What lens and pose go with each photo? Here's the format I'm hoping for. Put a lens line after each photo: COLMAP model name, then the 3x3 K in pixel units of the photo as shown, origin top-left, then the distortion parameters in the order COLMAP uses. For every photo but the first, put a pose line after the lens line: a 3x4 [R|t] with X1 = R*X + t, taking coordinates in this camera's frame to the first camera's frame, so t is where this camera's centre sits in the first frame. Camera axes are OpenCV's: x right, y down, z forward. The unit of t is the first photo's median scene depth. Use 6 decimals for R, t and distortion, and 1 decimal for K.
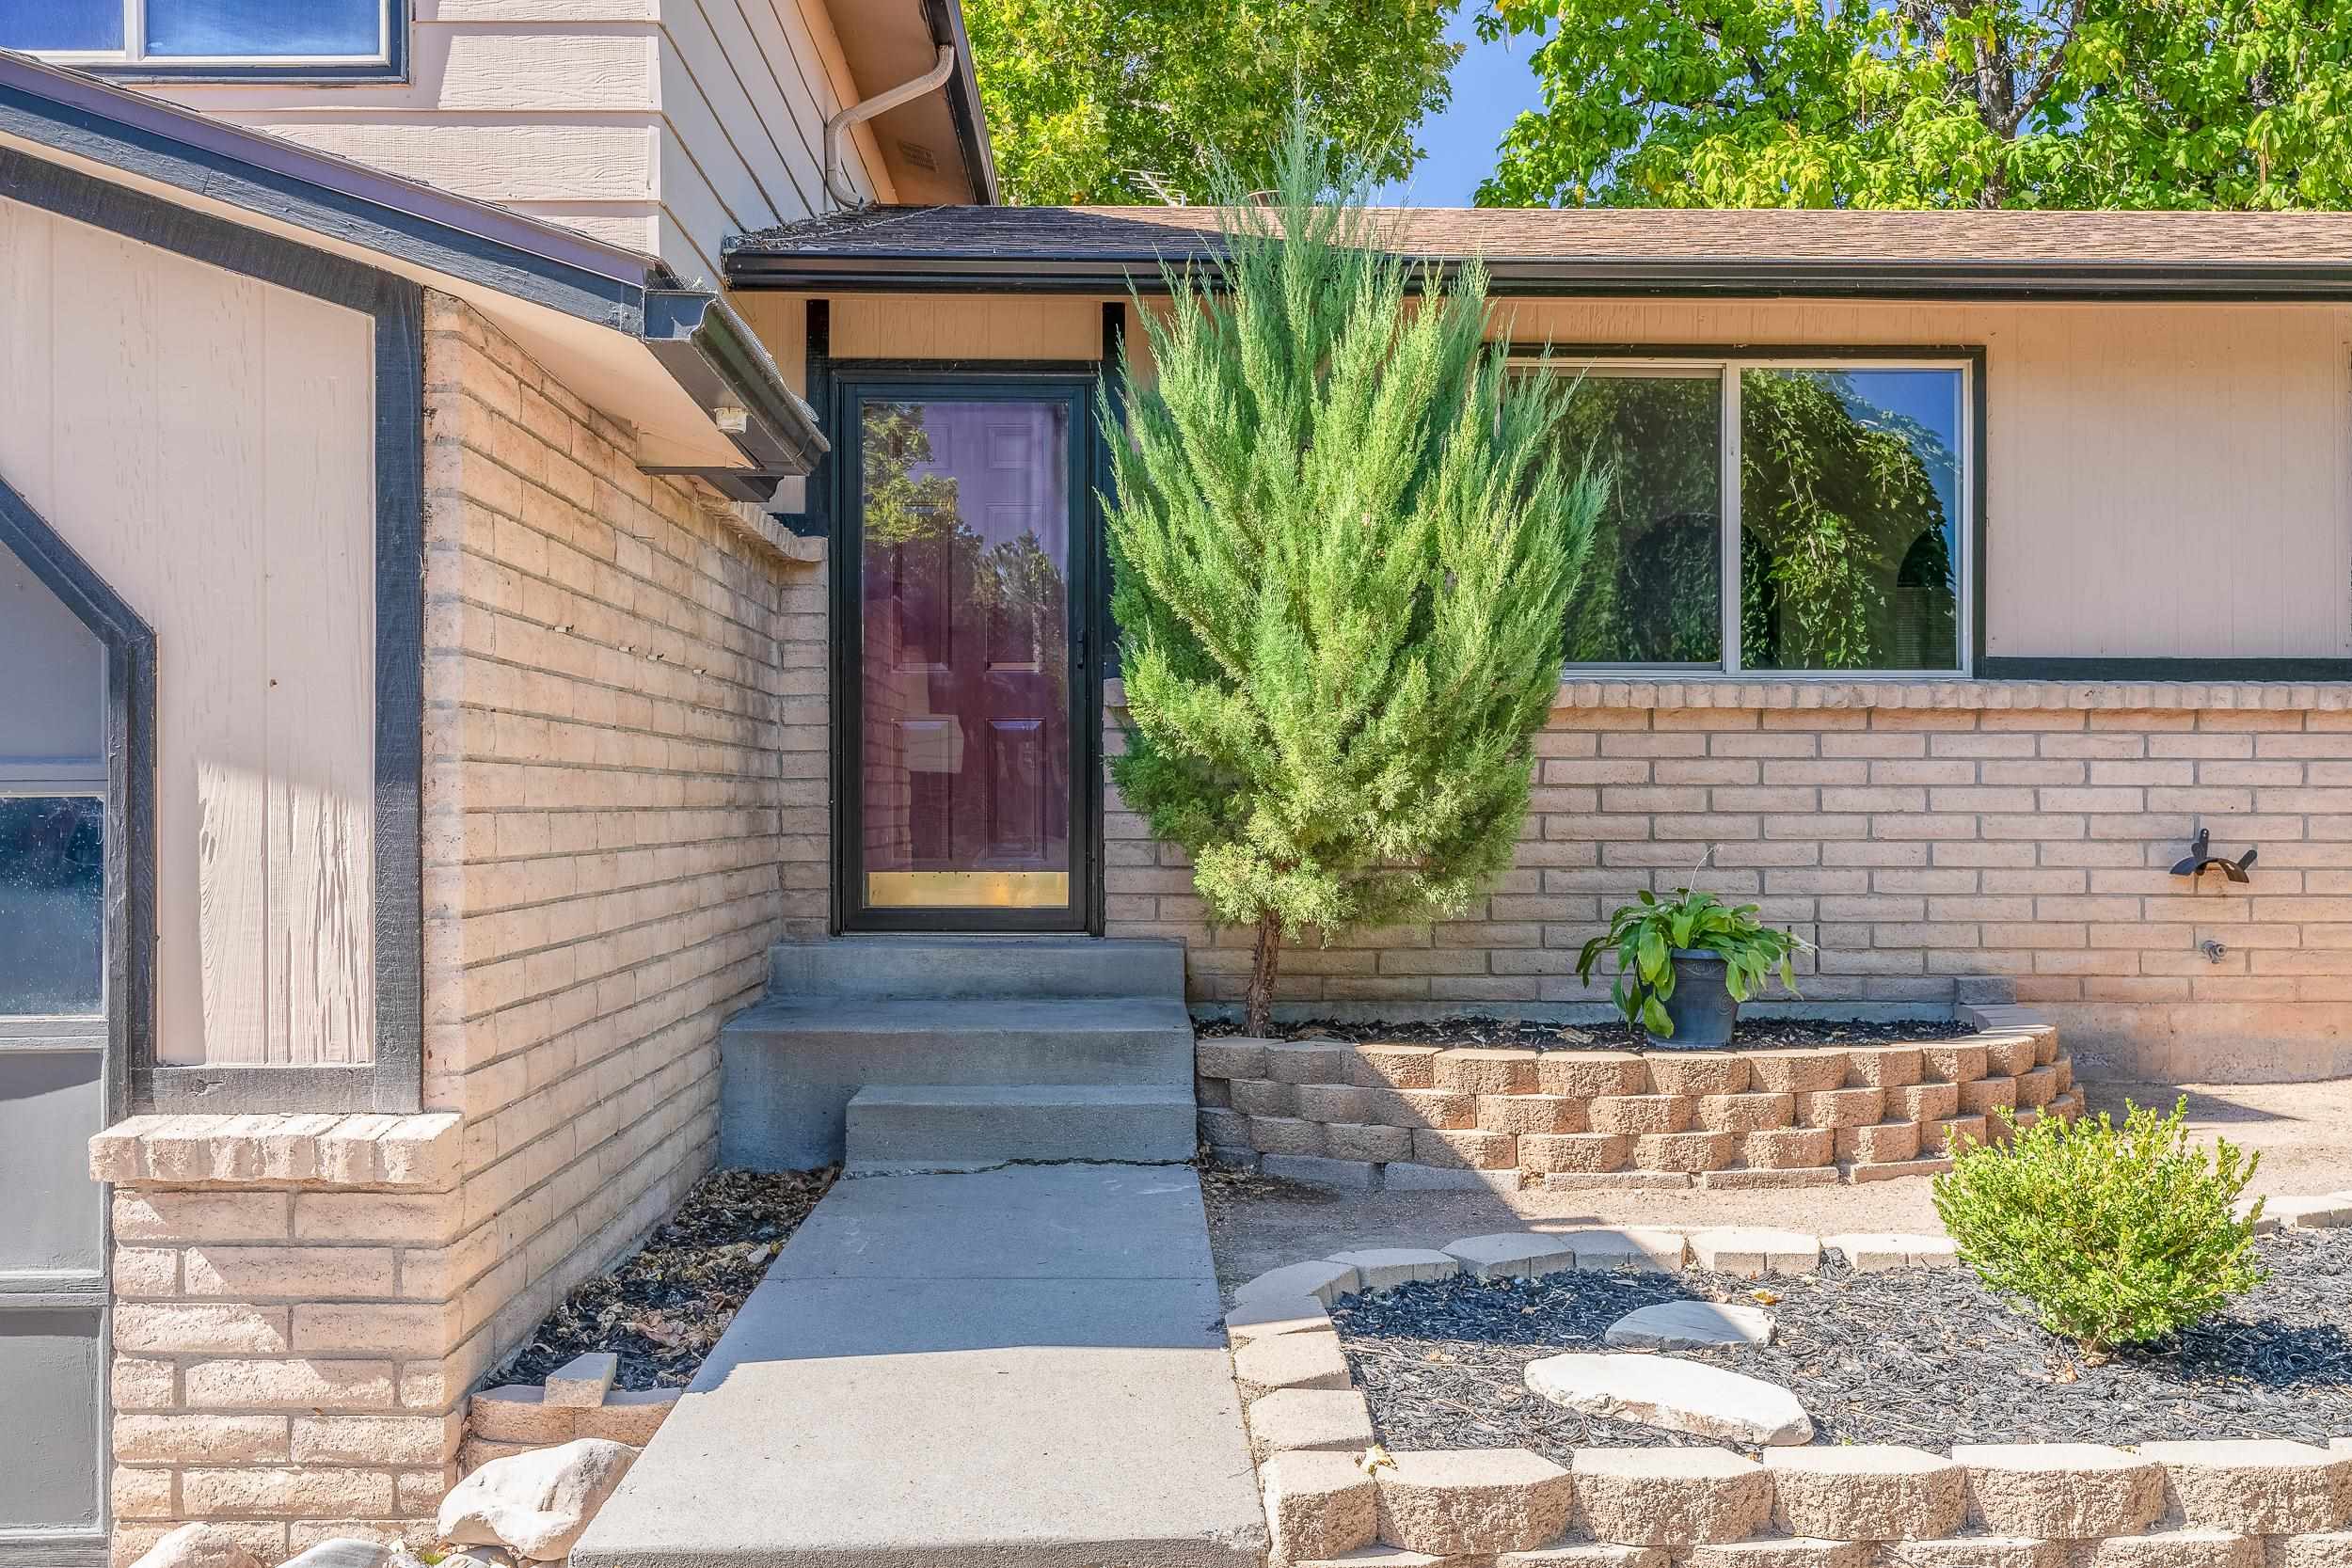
lens RADIAL K [[2102.3, 0, 1228.8], [0, 2102.3, 799.7], [0, 0, 1]] dist [-0.009883, -0.000680]
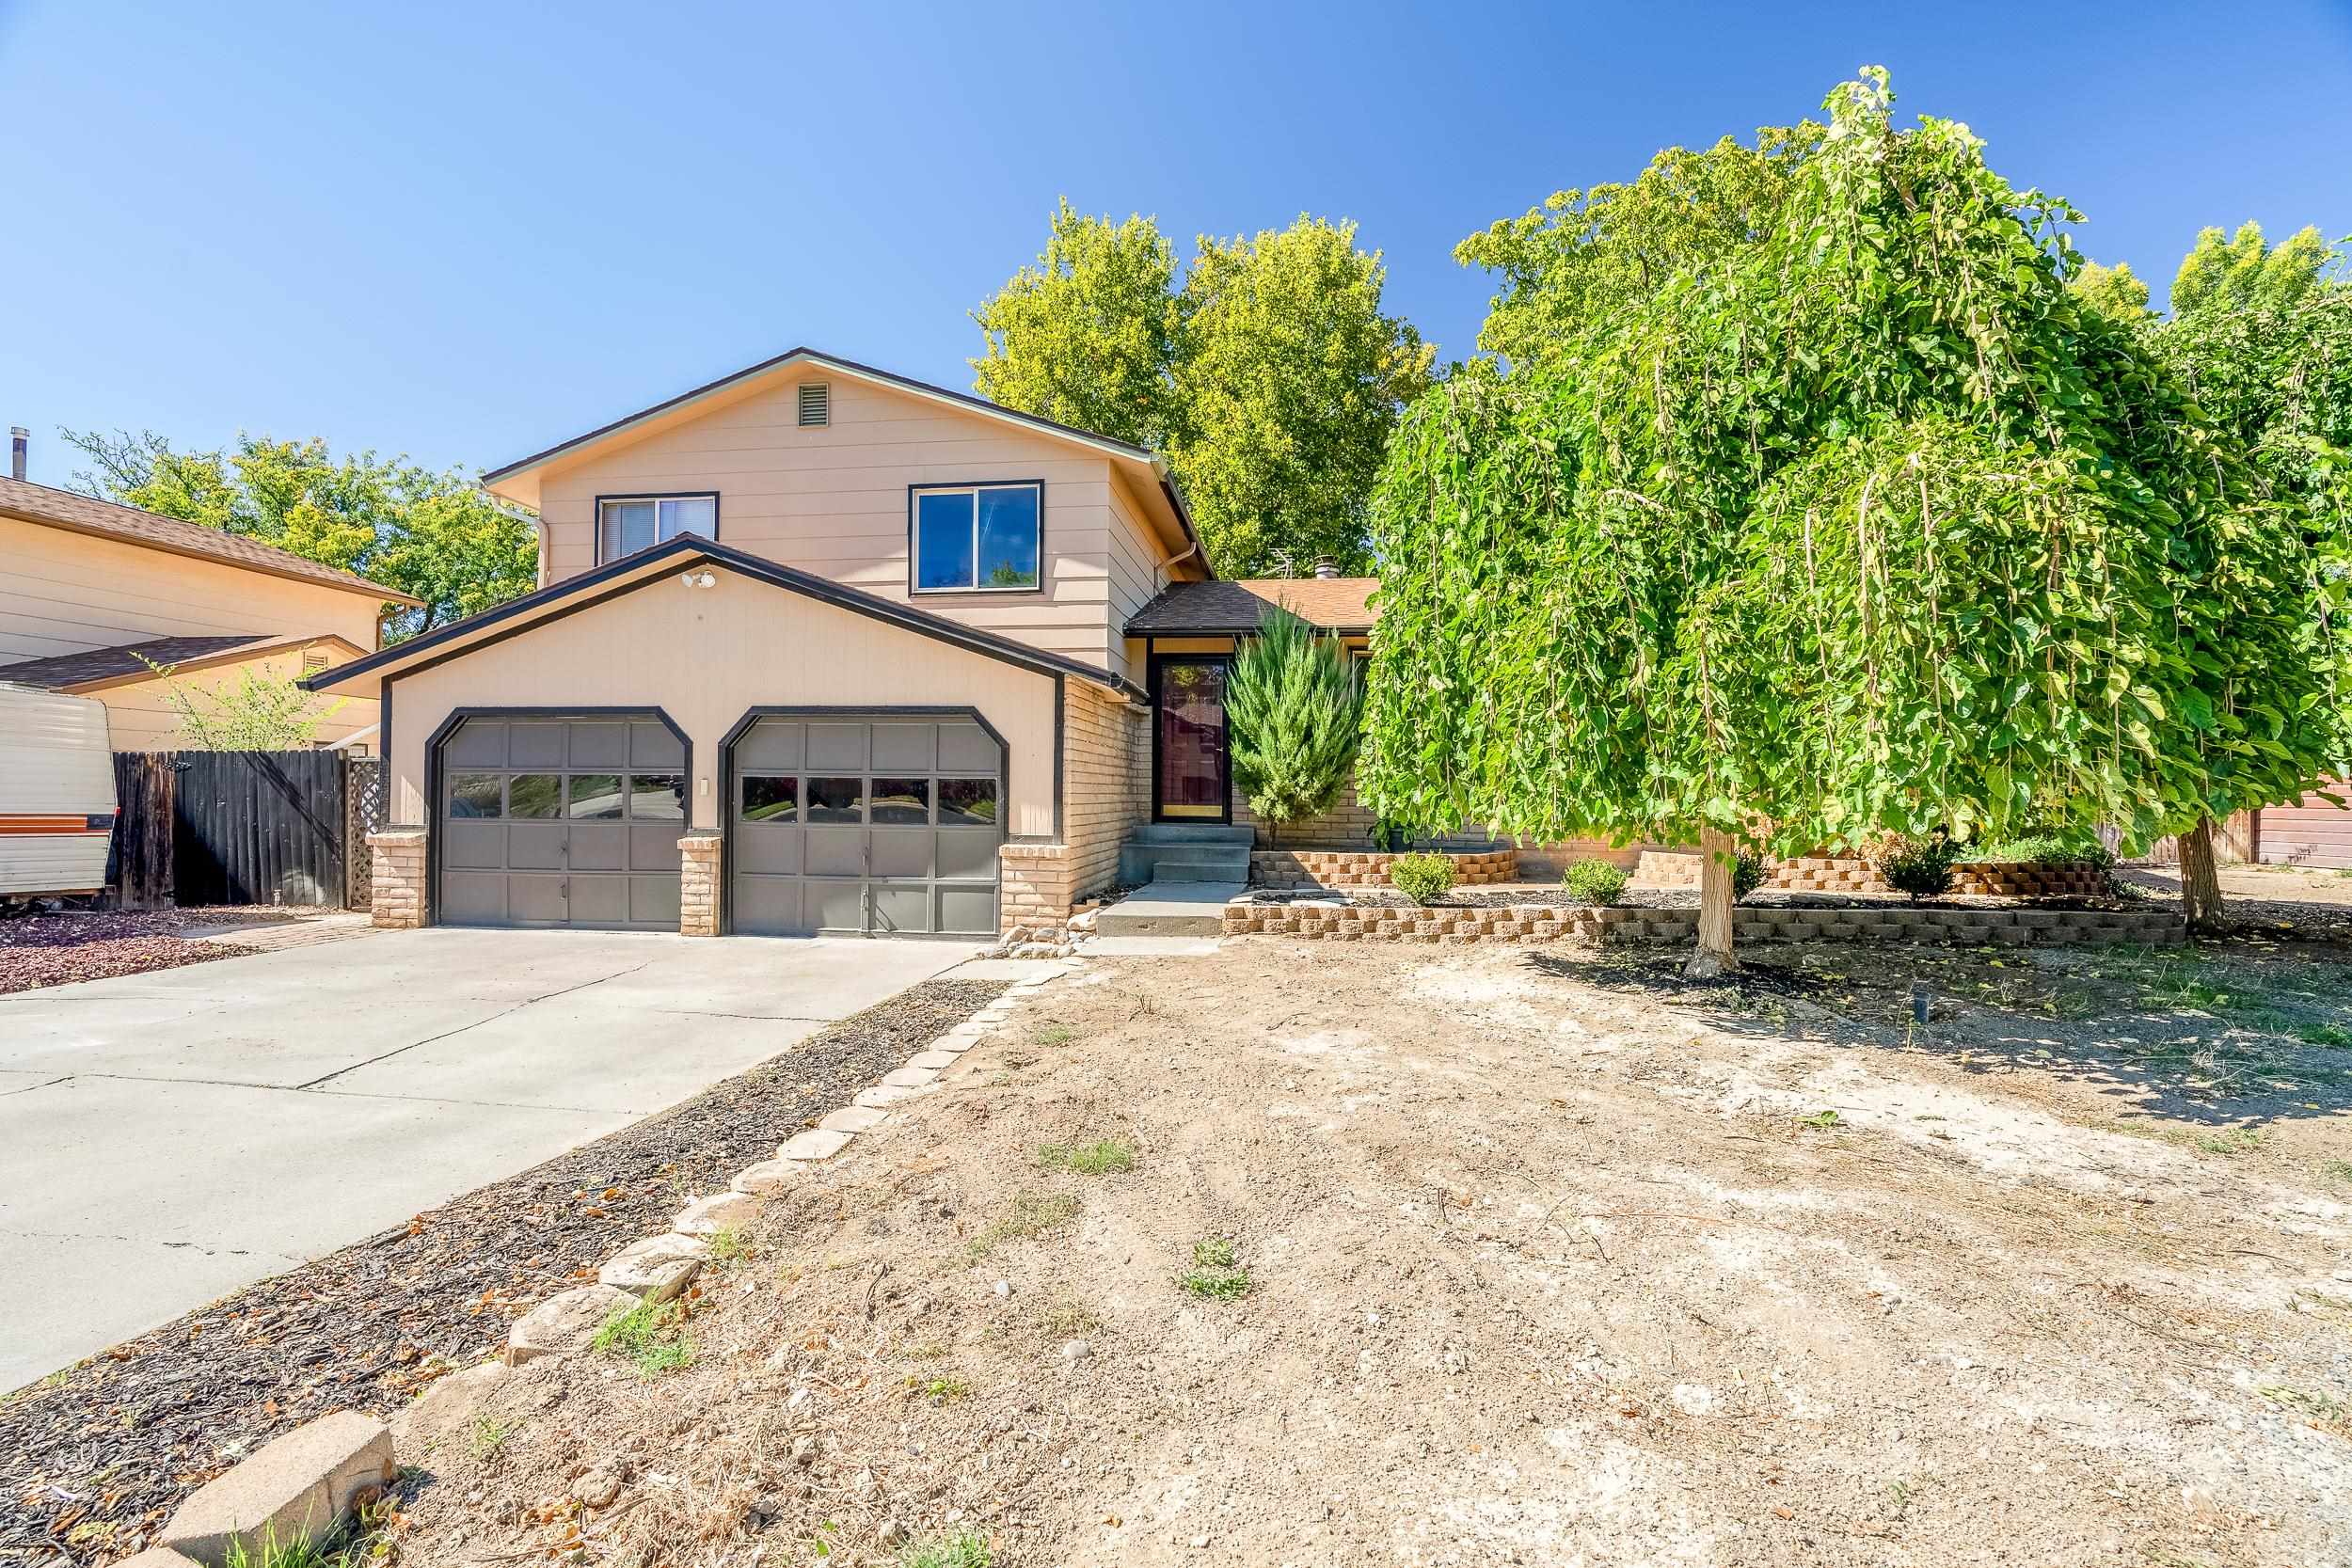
lens RADIAL K [[1070.1, 0, 1176.6], [0, 1070.1, 798.2], [0, 0, 1]] dist [-0.003333, 0.000462]
pose [[0.984238, 0.011796, -0.176456, 0.196993], [-0.010572, 0.999913, 0.007876, 0.012964], [0.176533, -0.005887, 0.984277, -0.884842]]
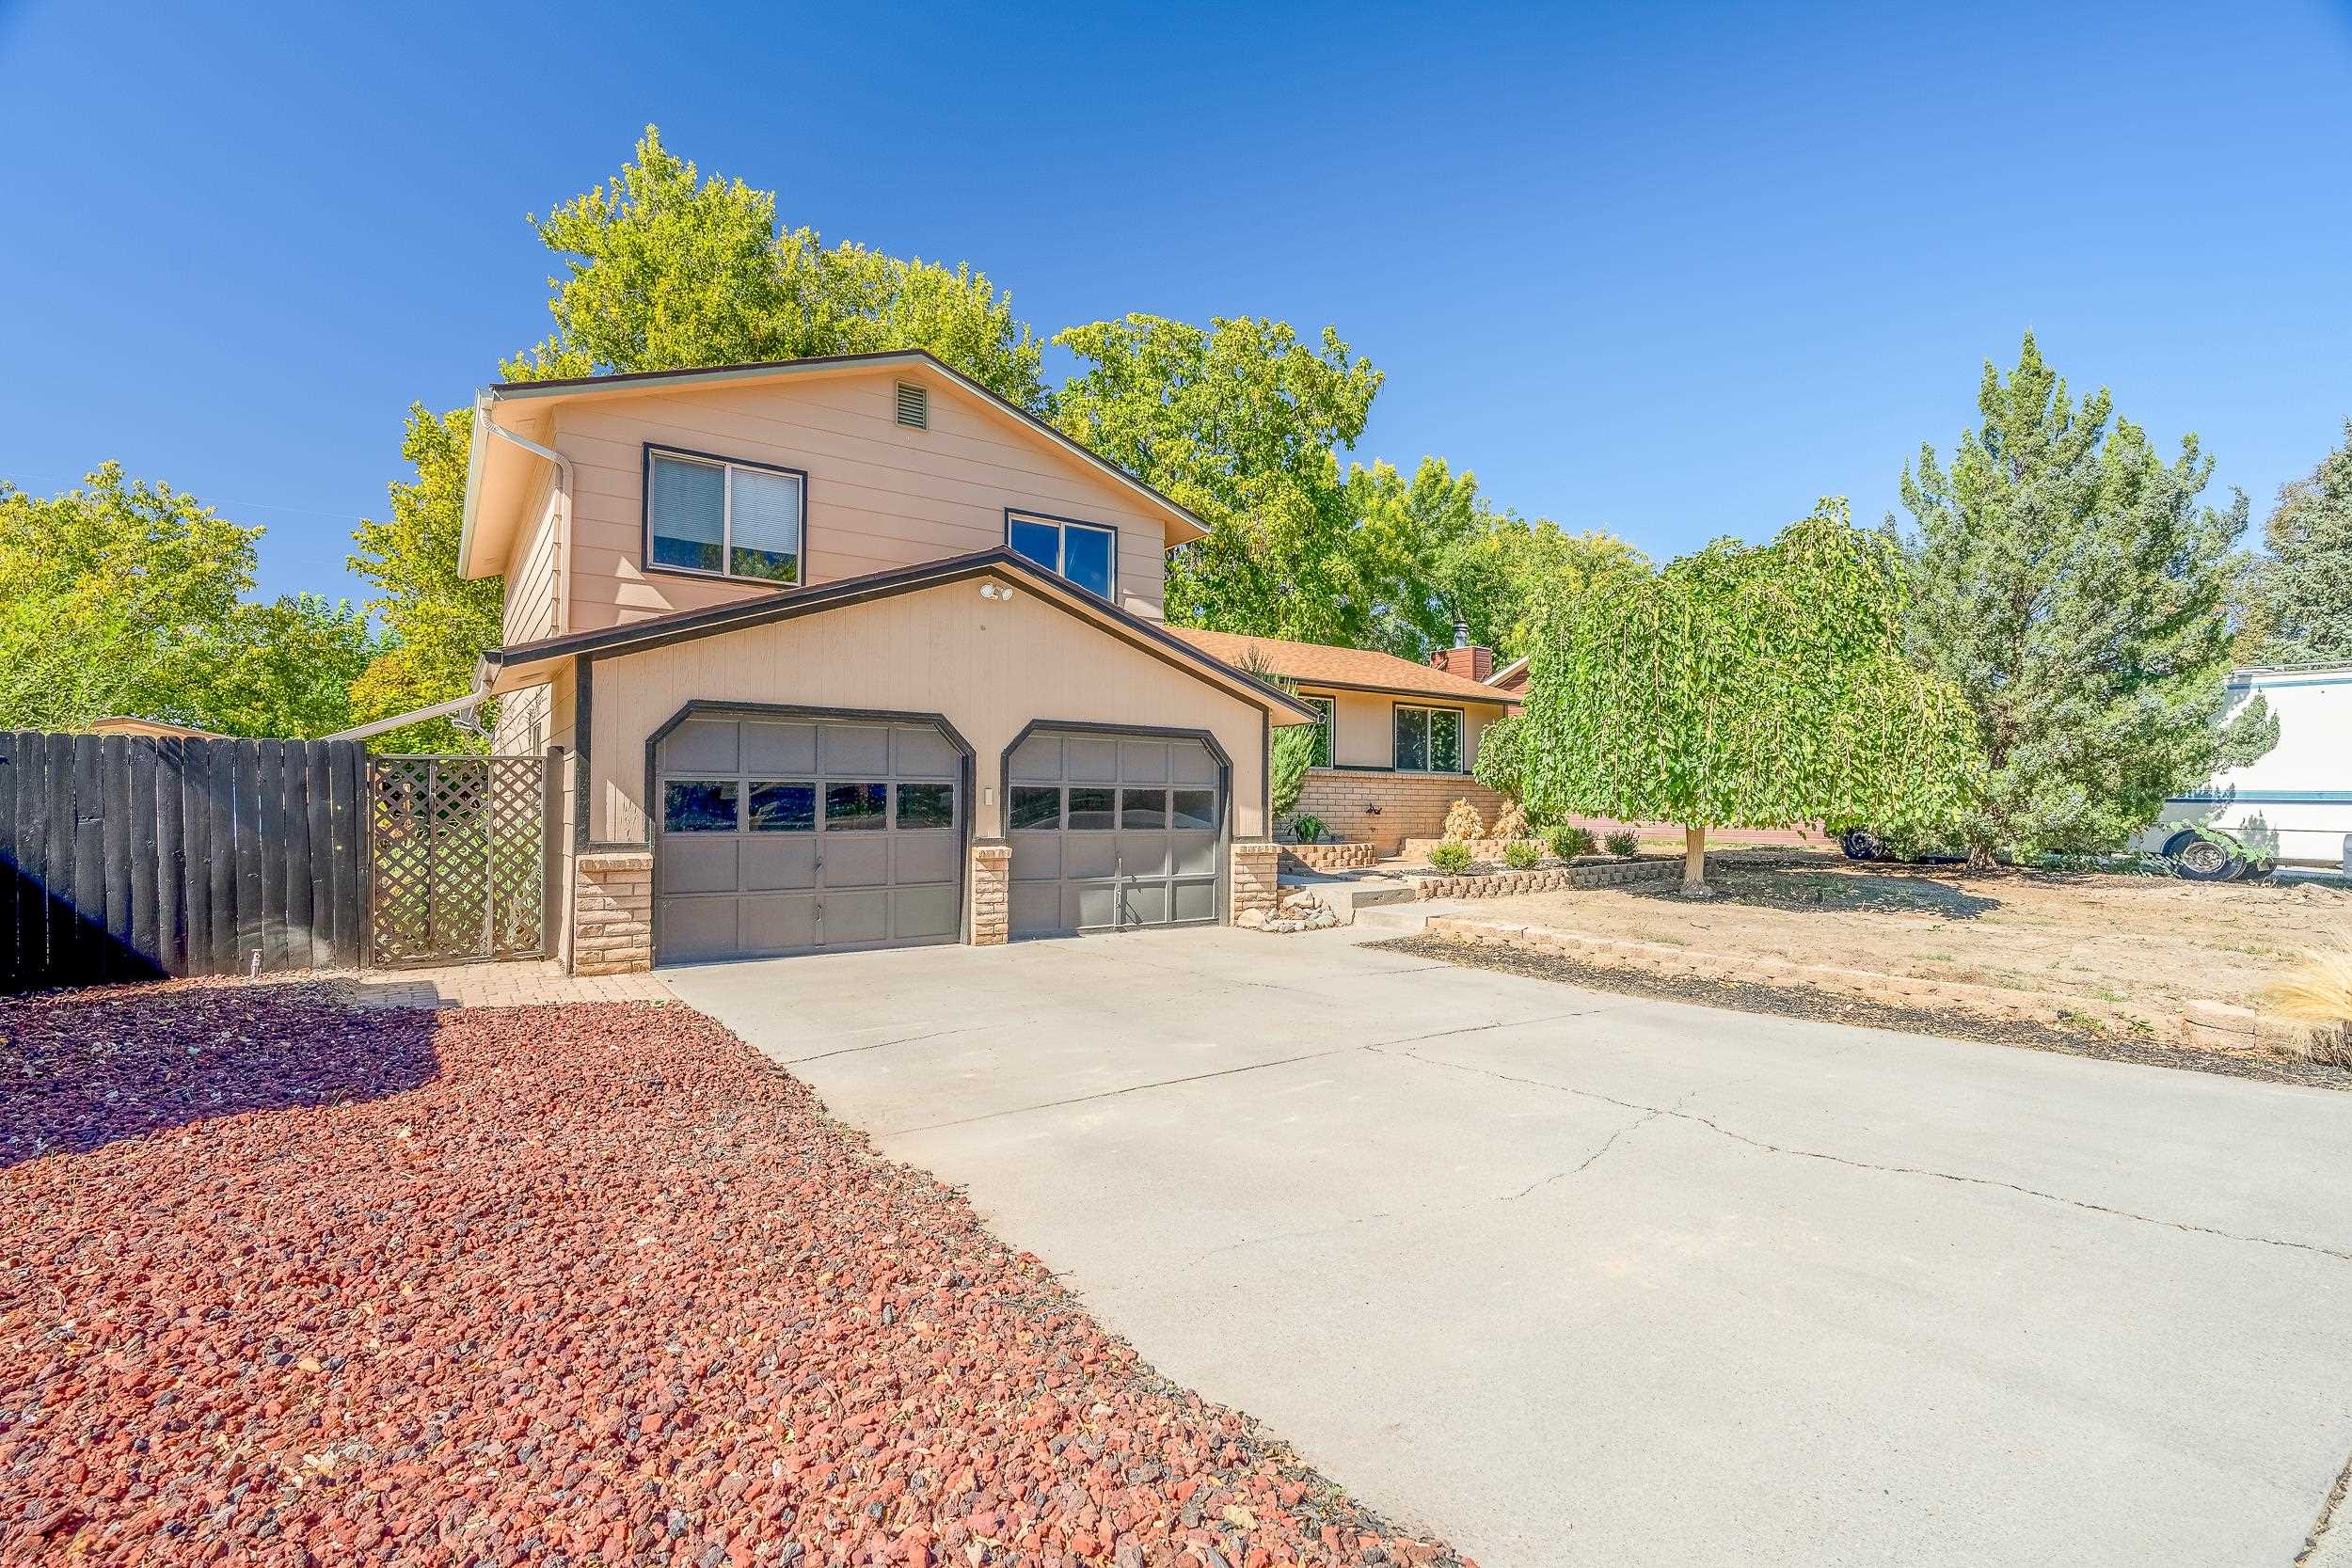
lens RADIAL K [[1070.1, 0, 1214.5], [0, 1070.1, 794.2], [0, 0, 1]] dist [-0.003333, 0.000462]
pose [[0.829349, 0.014015, 0.558555, -1.464475], [-0.011493, 0.999902, -0.008024, 0.022204], [-0.558613, 0.000235, 0.829428, -0.968152]]
